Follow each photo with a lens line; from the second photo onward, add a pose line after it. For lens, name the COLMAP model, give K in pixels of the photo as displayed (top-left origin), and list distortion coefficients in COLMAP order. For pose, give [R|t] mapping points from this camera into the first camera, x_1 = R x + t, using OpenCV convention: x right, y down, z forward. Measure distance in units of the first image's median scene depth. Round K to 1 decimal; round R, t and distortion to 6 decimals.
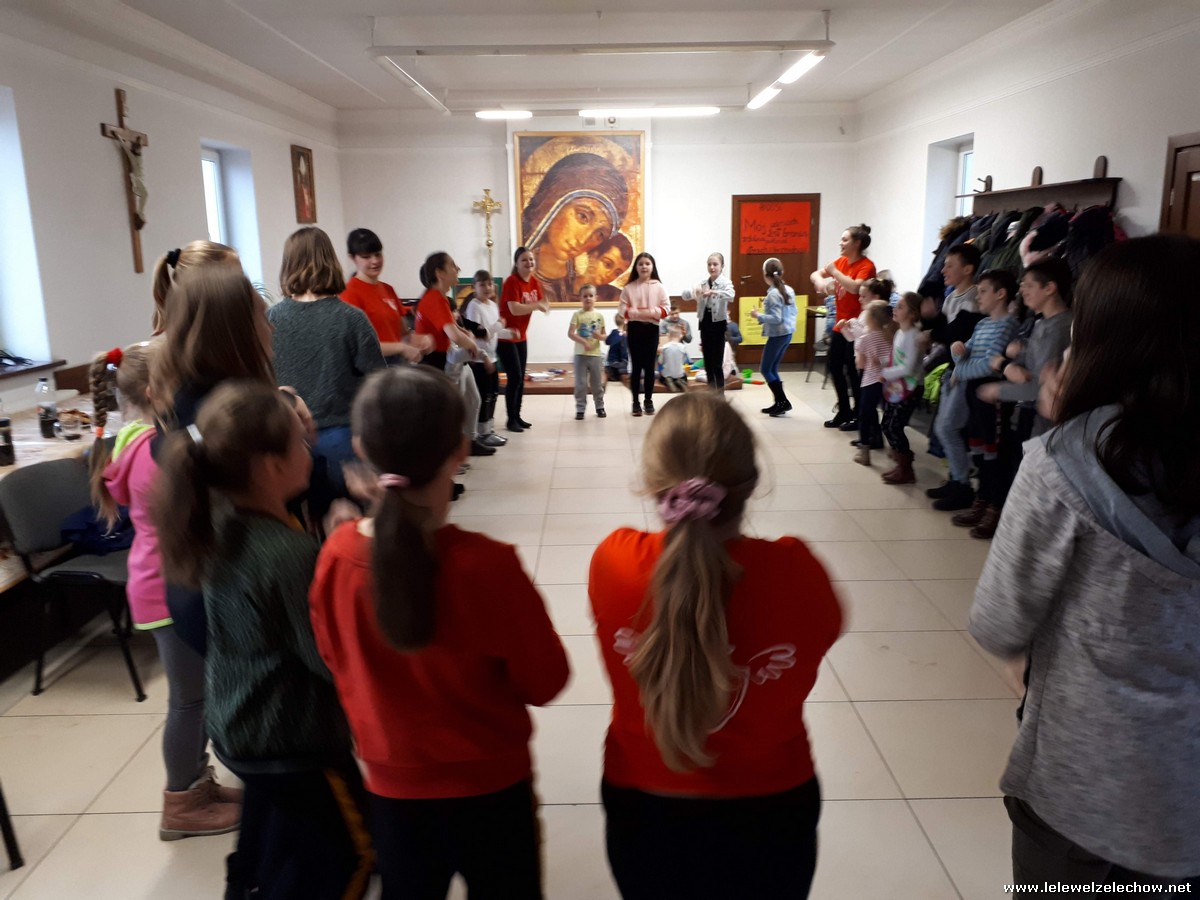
lens RADIAL K [[954.4, 0, 608.0], [0, 954.4, 467.7], [0, 0, 1]] dist [0.082642, -0.116760]
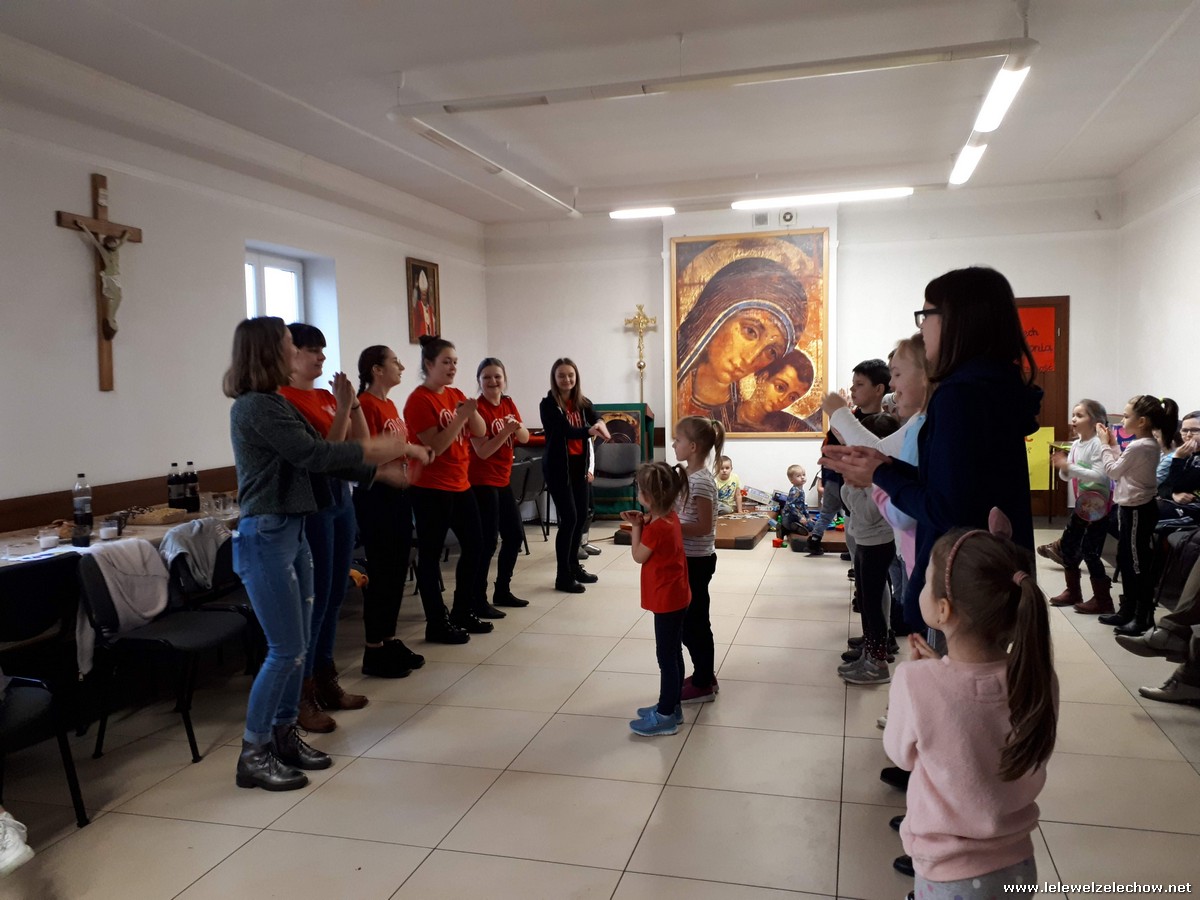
lens RADIAL K [[954.4, 0, 591.7], [0, 954.4, 453.5], [0, 0, 1]] dist [0.082642, -0.116760]
pose [[0.959619, 0.014966, -0.280906, 0.076880], [-0.057792, 0.987772, -0.144800, -0.031125], [0.275304, 0.155187, 0.948749, 0.199363]]
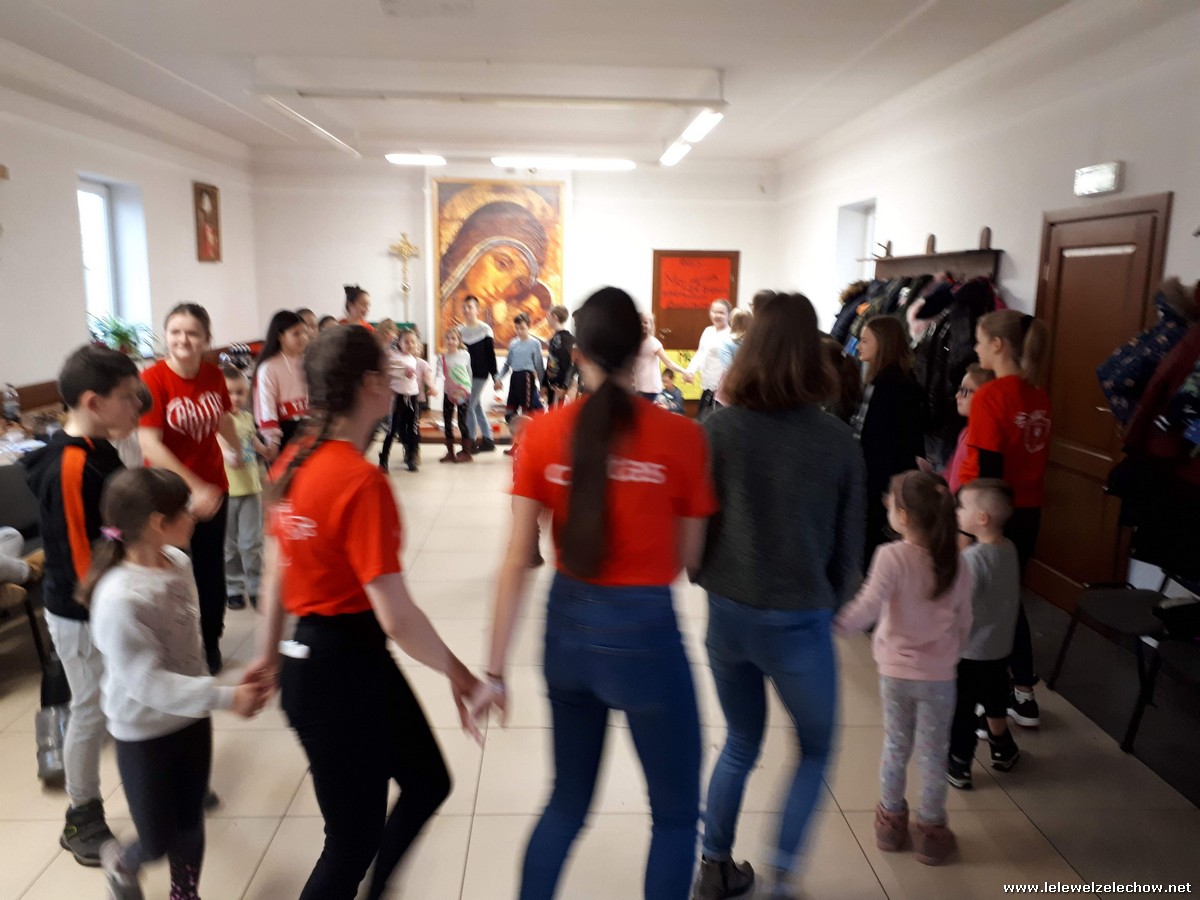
lens RADIAL K [[954.4, 0, 605.0], [0, 954.4, 472.4], [0, 0, 1]] dist [0.082642, -0.116760]
pose [[0.998768, 0.025675, 0.042473, 0.044321], [-0.023961, 0.998897, -0.040378, -0.011190], [-0.043463, 0.039311, 0.998281, 0.020458]]
